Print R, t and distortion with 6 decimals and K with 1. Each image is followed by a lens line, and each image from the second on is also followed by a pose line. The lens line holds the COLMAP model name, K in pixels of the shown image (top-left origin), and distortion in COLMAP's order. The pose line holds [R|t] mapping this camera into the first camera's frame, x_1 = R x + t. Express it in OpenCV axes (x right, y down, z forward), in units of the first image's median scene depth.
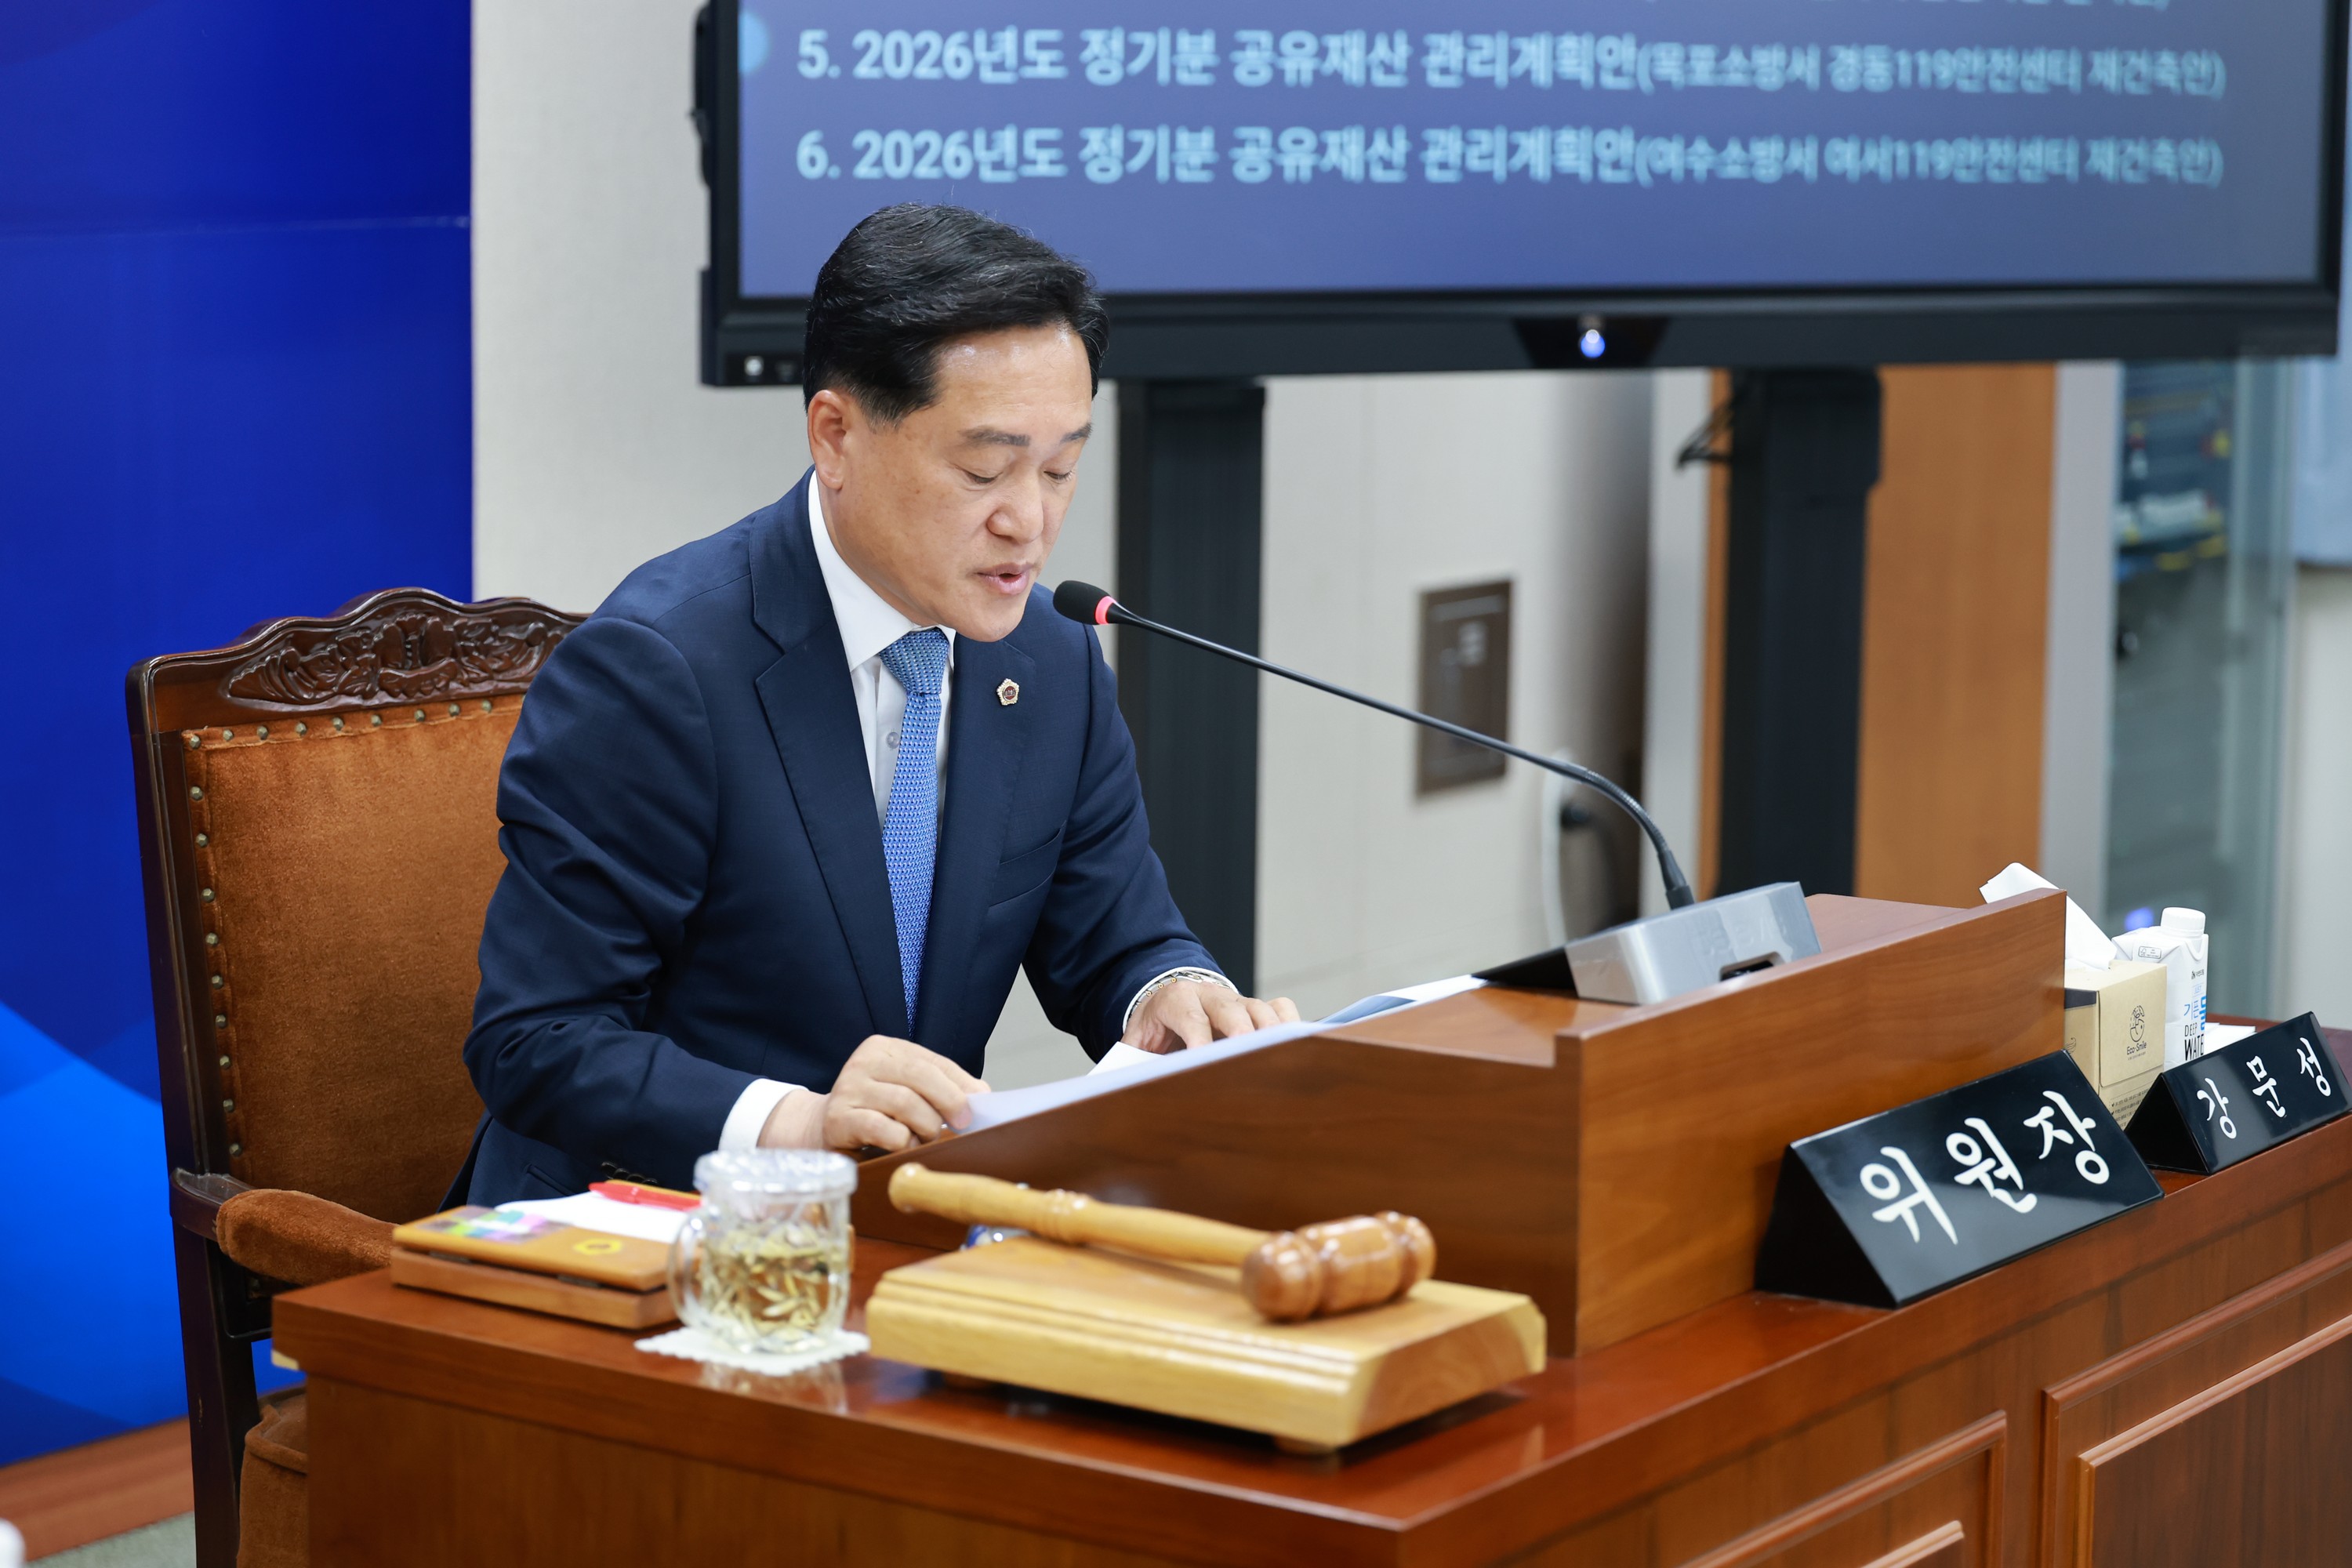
lens RADIAL K [[5354.5, 0, 1176.0], [0, 5354.5, 784.0], [0, 0, 1]] dist [-0.050692, -0.275302]
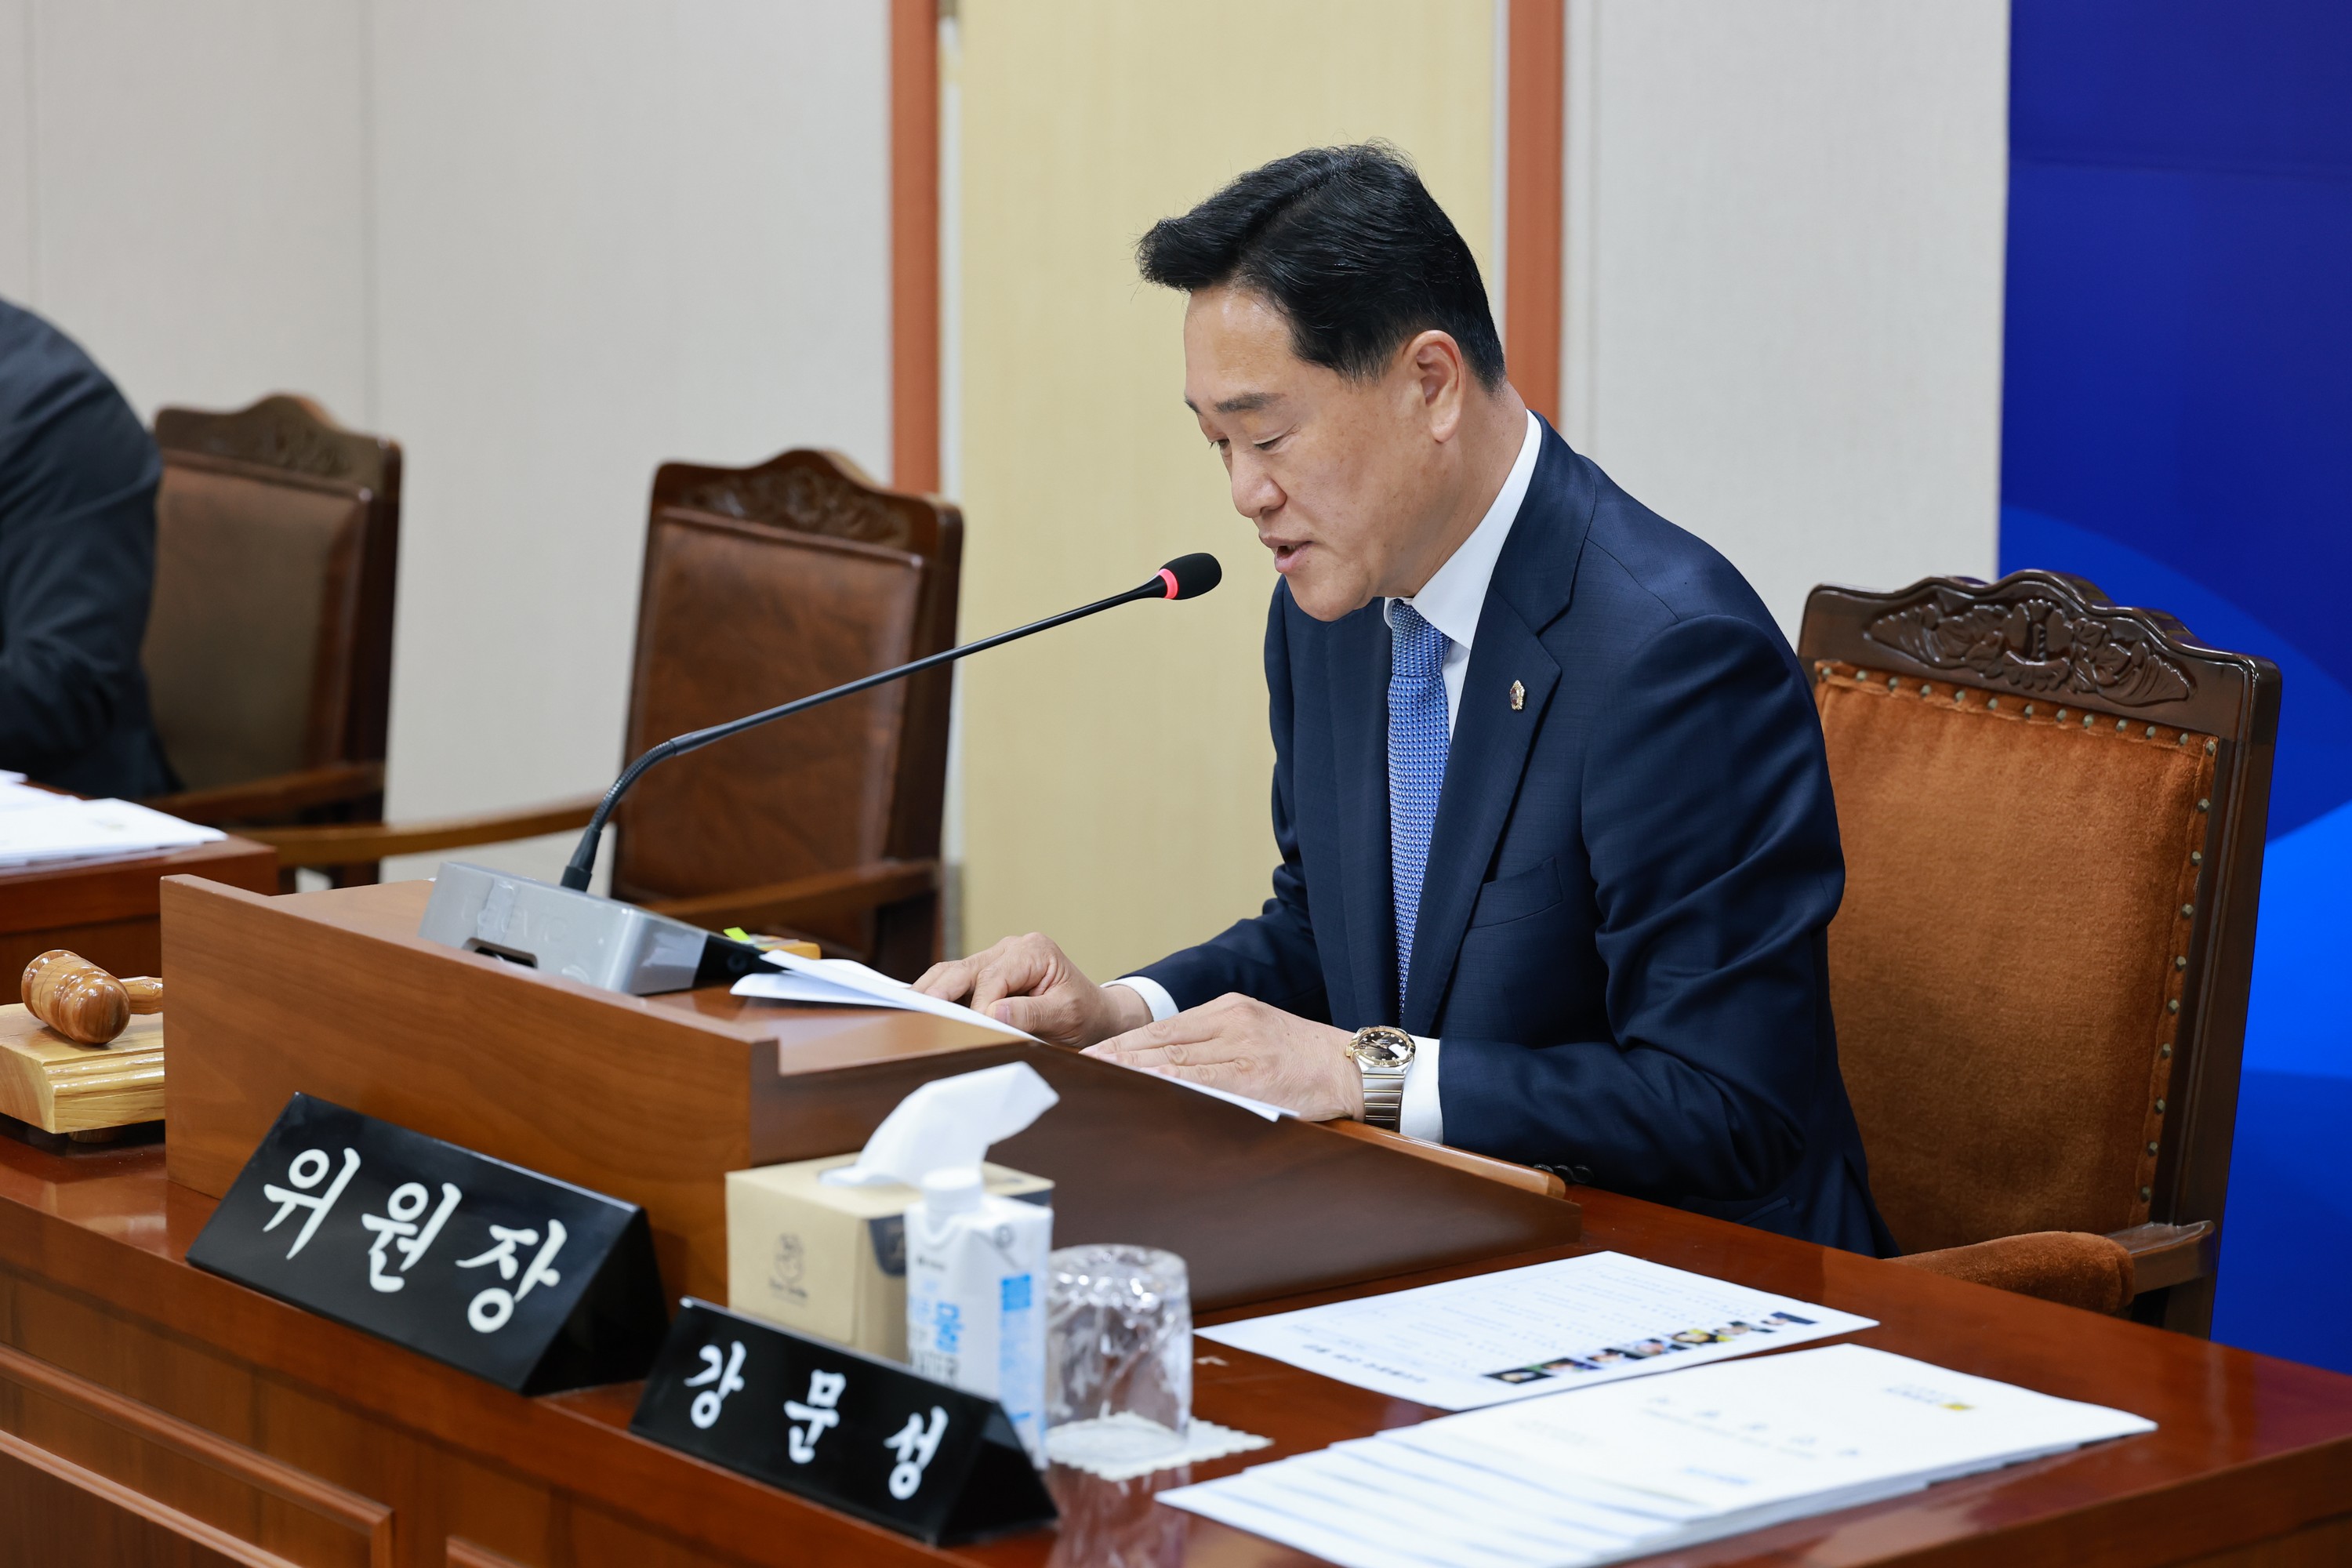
lens RADIAL K [[5542.3, 0, 1176.0], [0, 5542.3, 784.0], [0, 0, 1]] dist [-0.011255, -0.024105]
pose [[-0.286512, 0.135393, -0.948462, 0.836361], [-0.145543, 0.972324, 0.182765, -0.159442], [0.946957, 0.190406, -0.258877, 1.157198]]
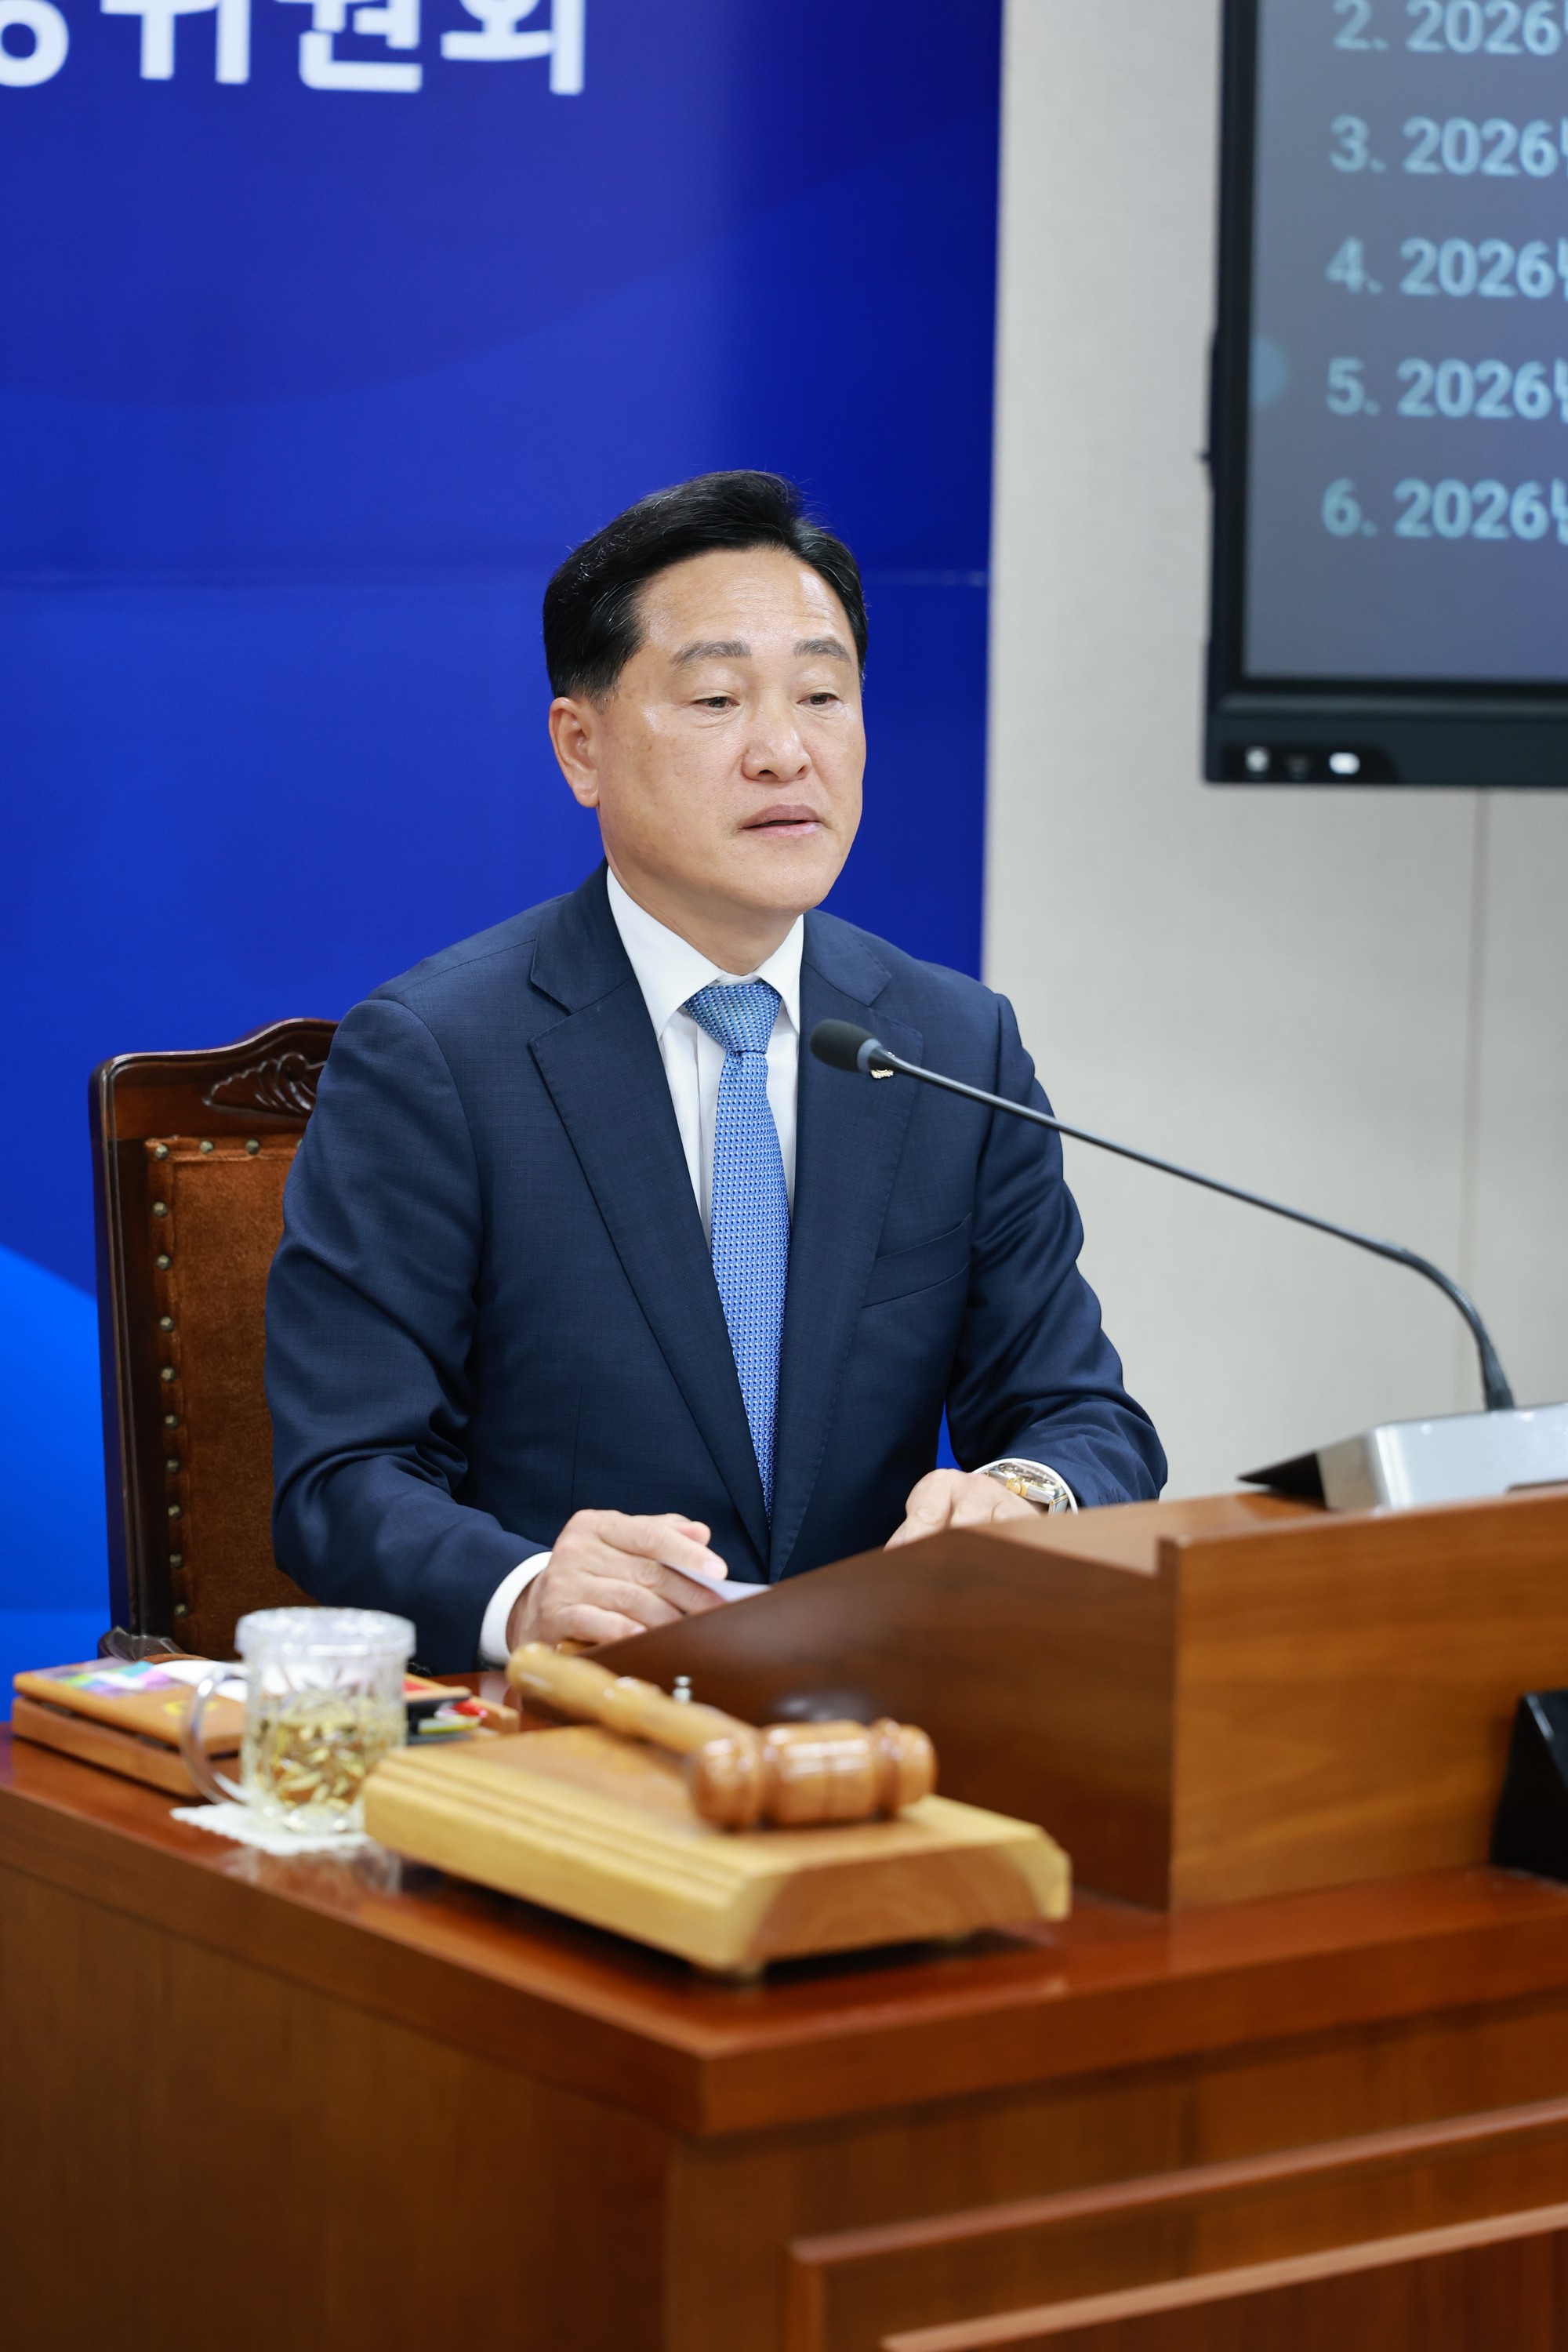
lens RADIAL K [[7076.1, 0, 784.0], [0, 7076.1, 1176.0], [0, 0, 1]] dist [-0.138139, -0.186279]
pose [[0.941047, 0.047948, -0.334860, 0.310751], [-0.054557, 0.998457, -0.010353, 0.002645], [0.333847, 0.028012, 0.942211, -0.080228]]
